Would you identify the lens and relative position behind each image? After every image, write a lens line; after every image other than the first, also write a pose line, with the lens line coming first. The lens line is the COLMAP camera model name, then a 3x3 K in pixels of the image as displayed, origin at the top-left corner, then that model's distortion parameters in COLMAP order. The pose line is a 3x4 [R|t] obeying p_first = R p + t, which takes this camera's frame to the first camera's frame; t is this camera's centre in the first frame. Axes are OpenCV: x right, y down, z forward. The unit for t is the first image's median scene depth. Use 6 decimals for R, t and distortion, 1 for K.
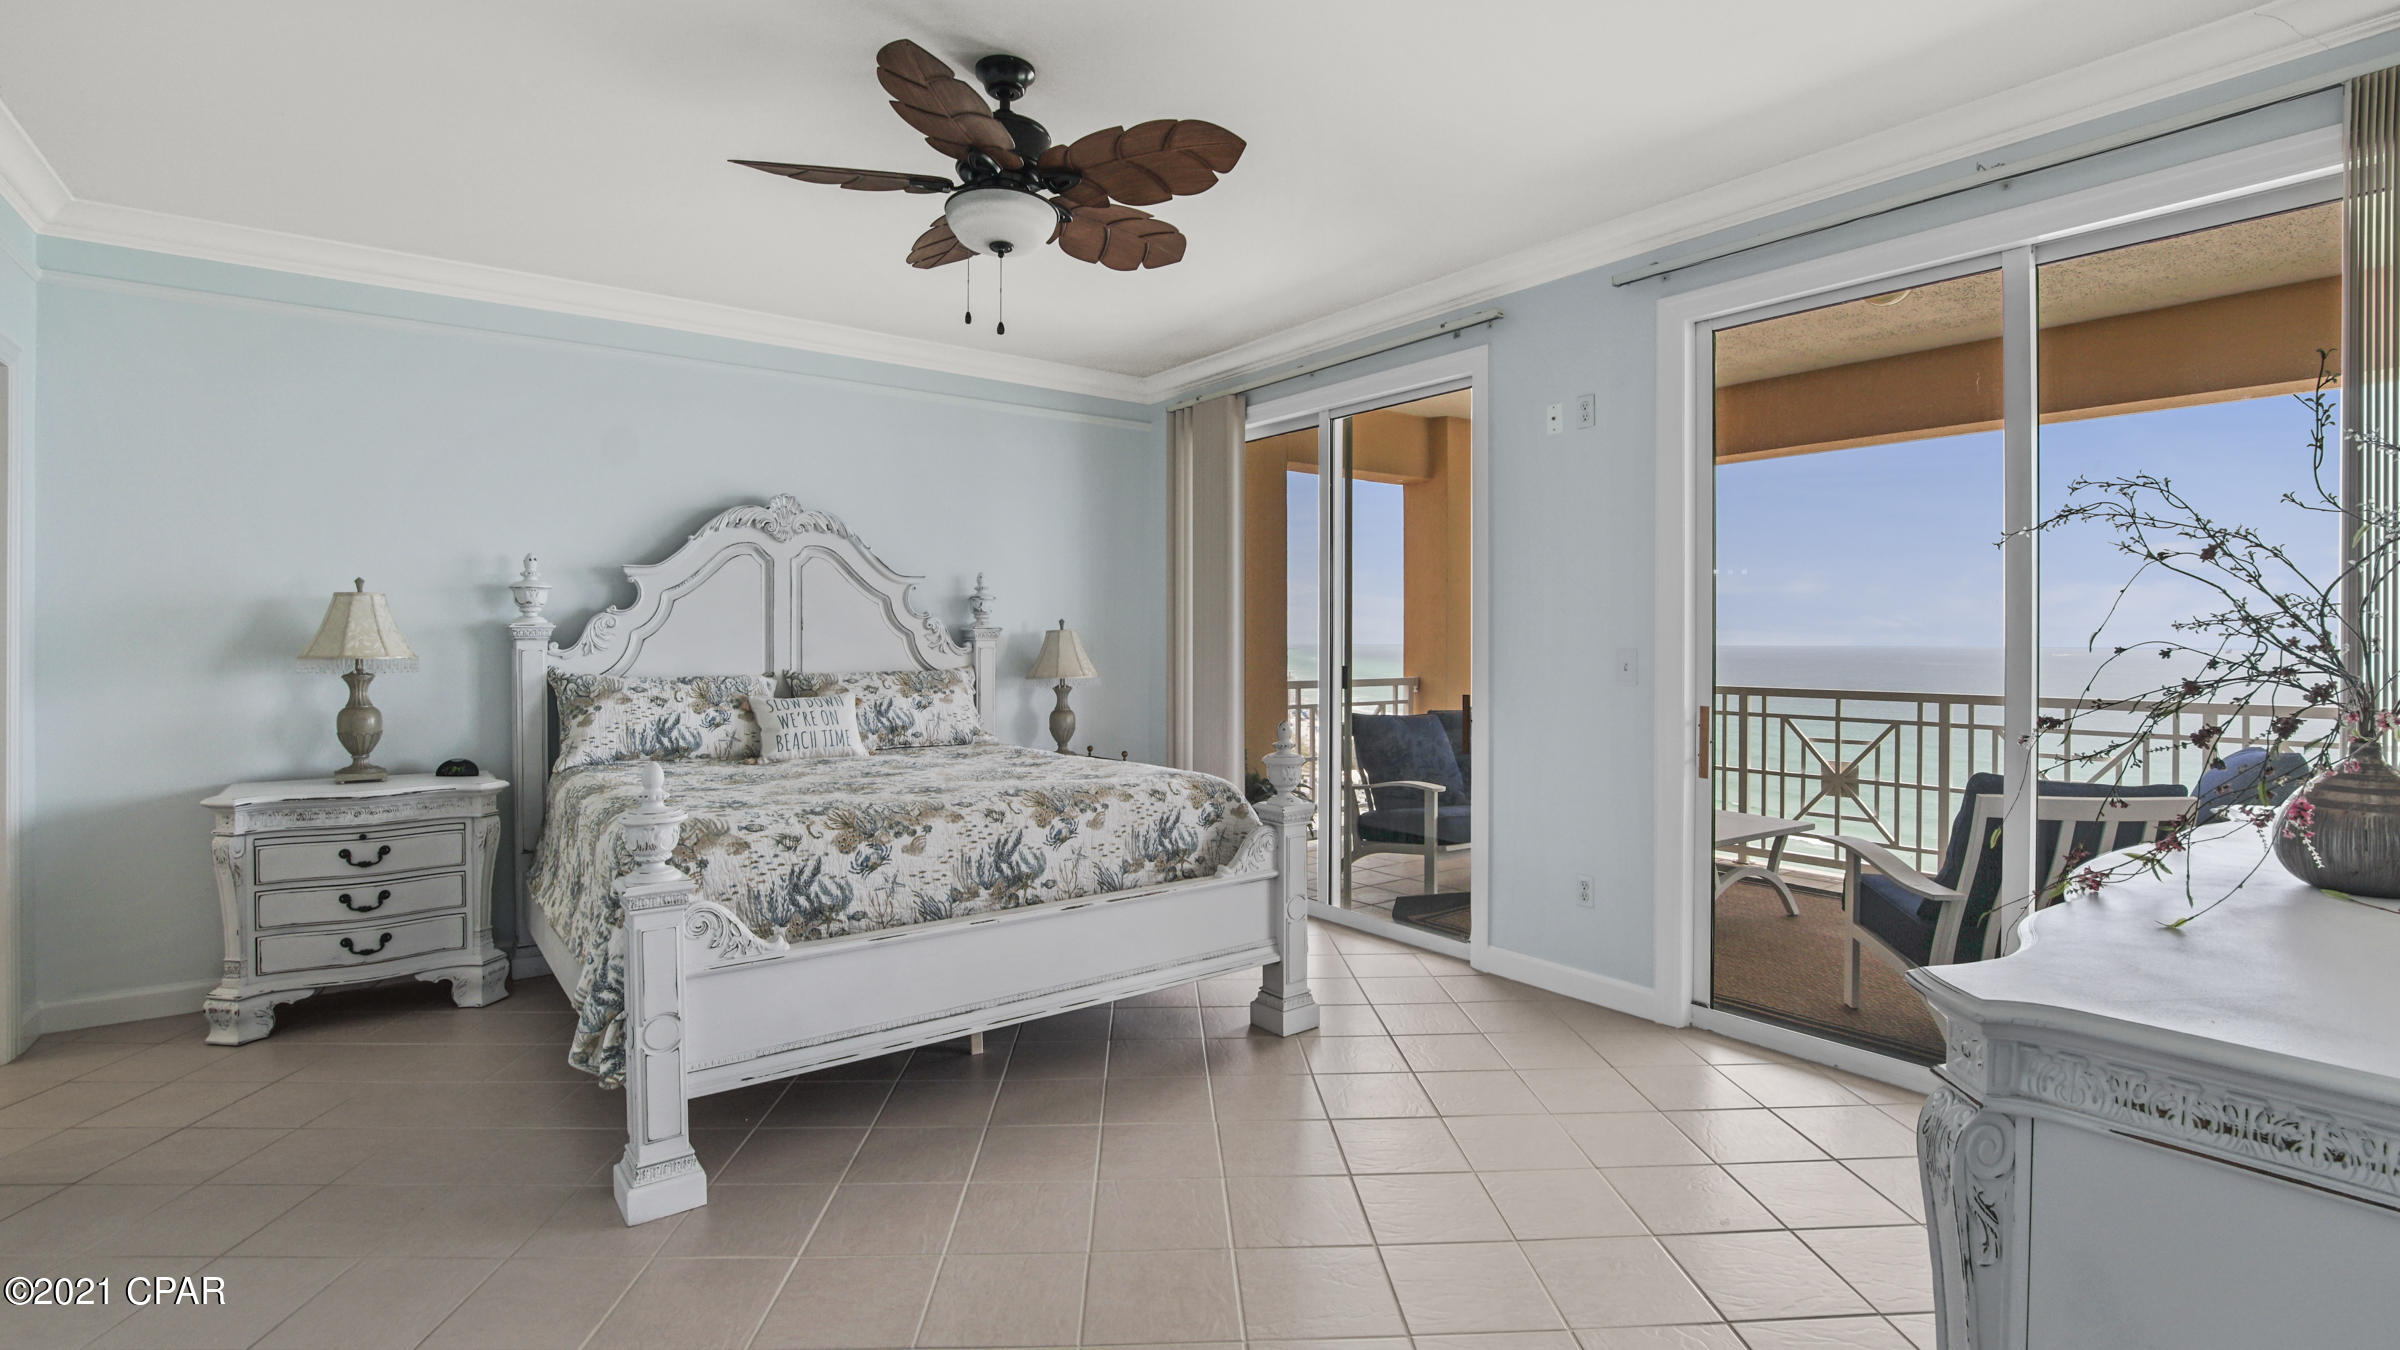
lens RADIAL K [[1074.7, 0, 1201.4], [0, 1074.7, 628.7], [0, 0, 1]] dist [-0.013680, -0.000465]
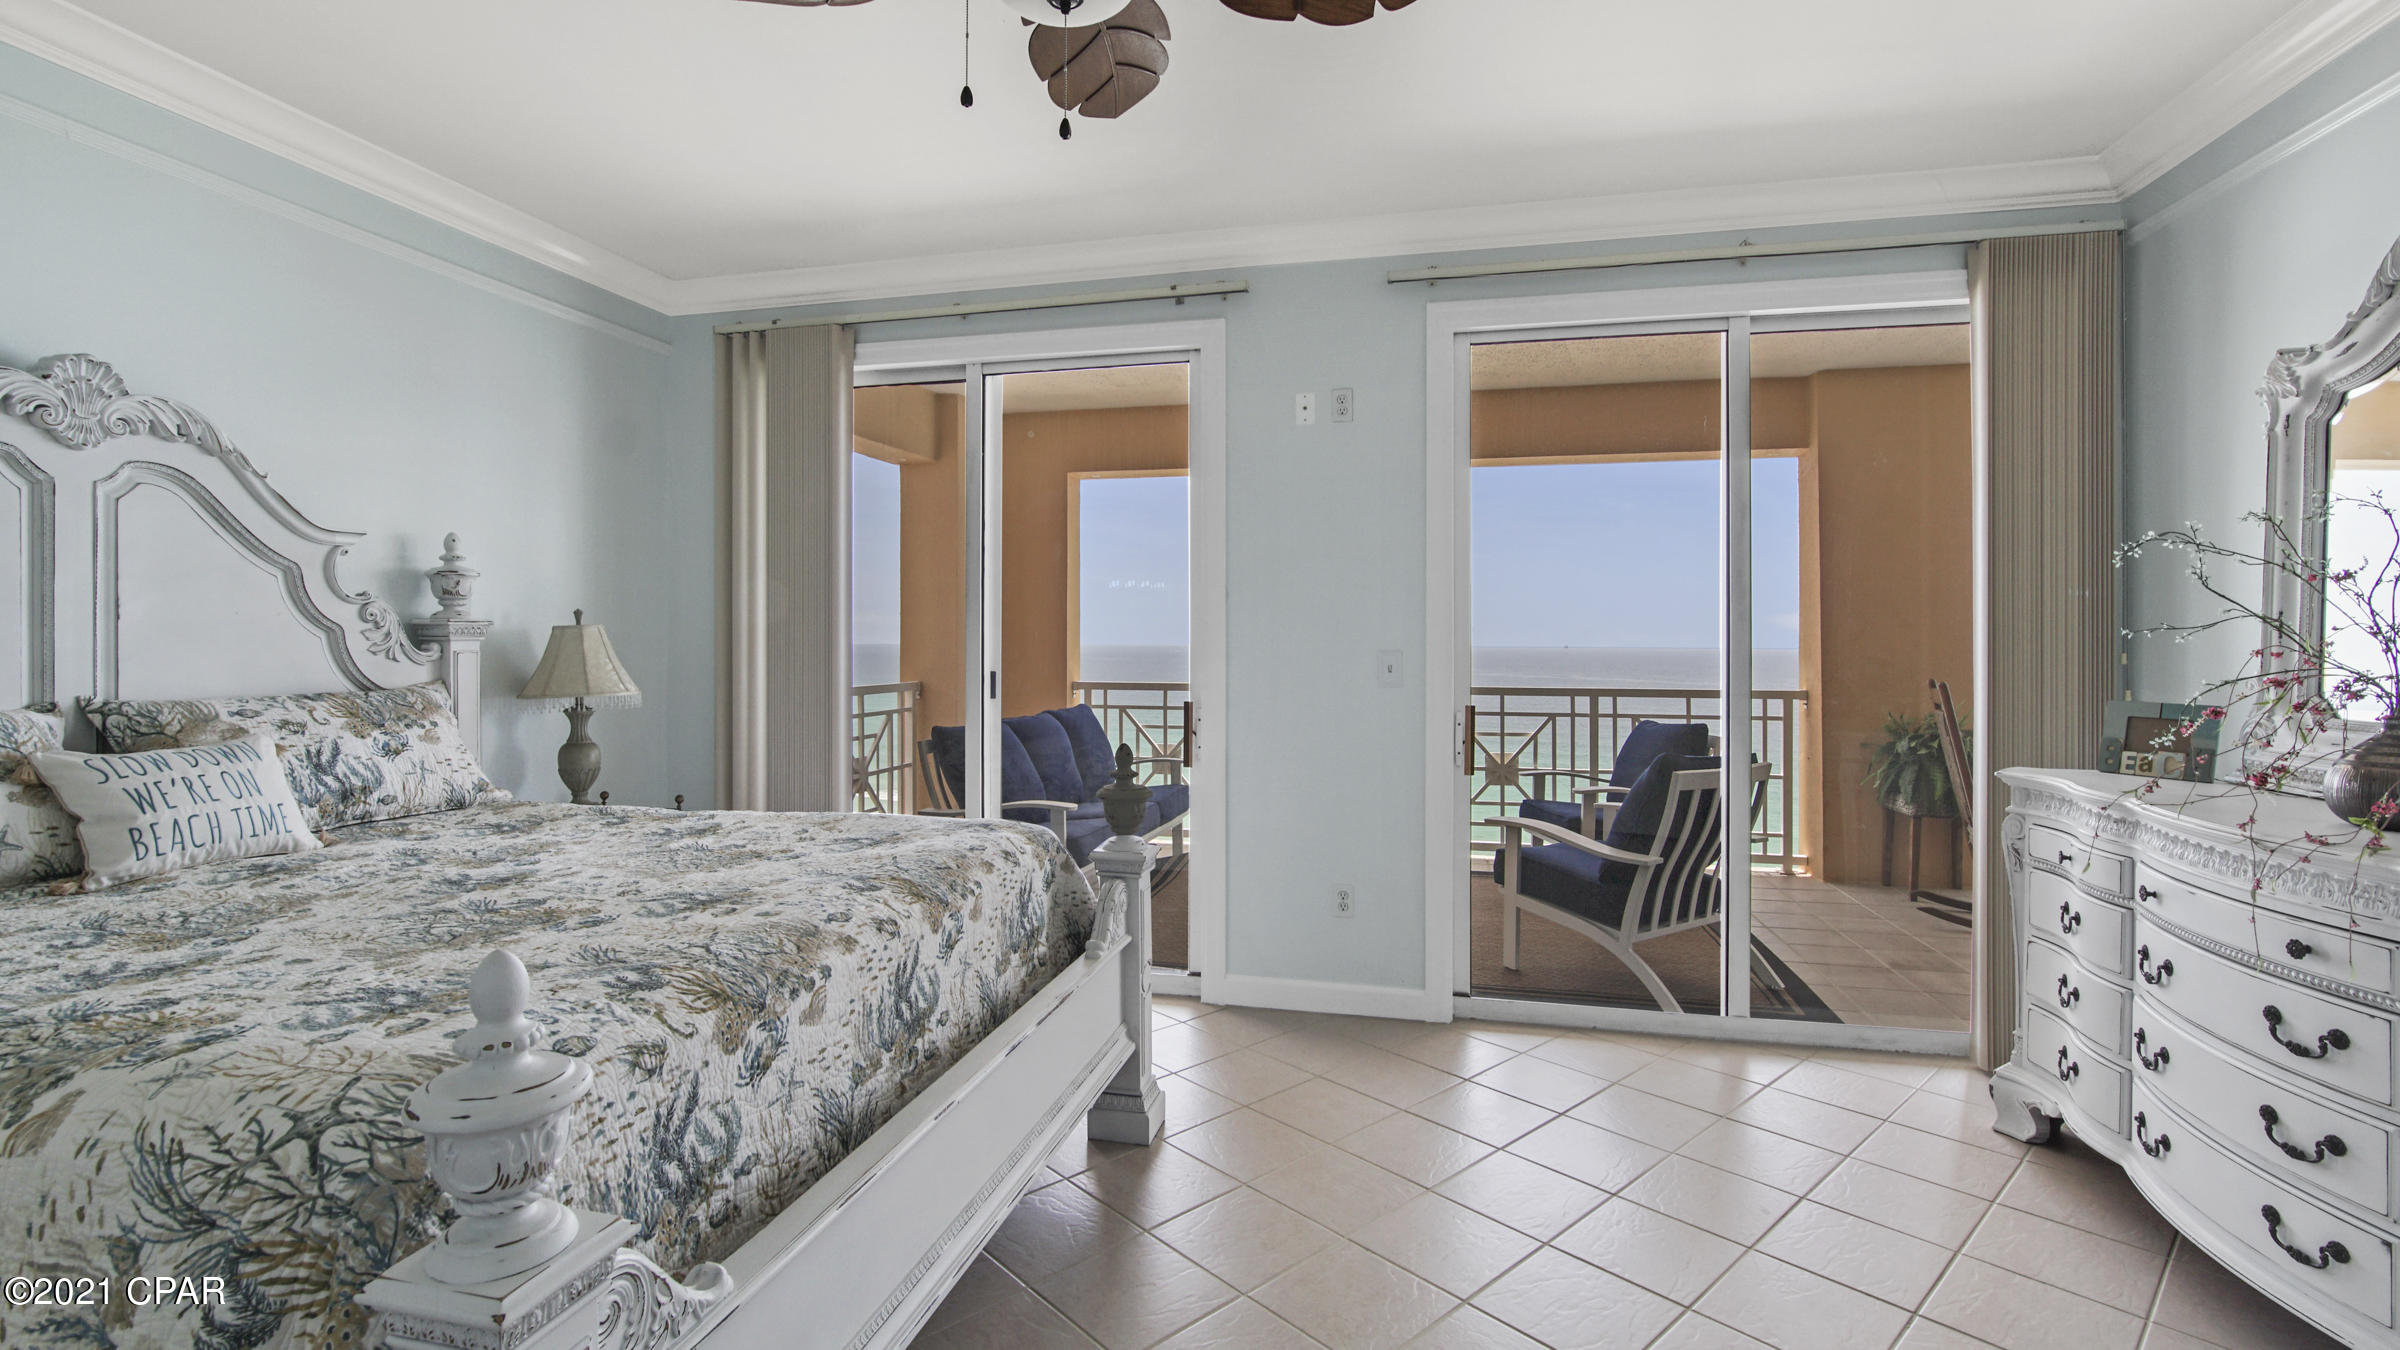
lens RADIAL K [[1060.0, 0, 1181.5], [0, 1060.0, 639.4], [0, 0, 1]] dist [-0.001549, -0.000863]
pose [[0.787506, 0.002319, 0.616303, -0.304034], [-0.009841, 0.999913, 0.008813, 0.000874], [-0.616229, -0.013005, 0.787460, 0.293611]]
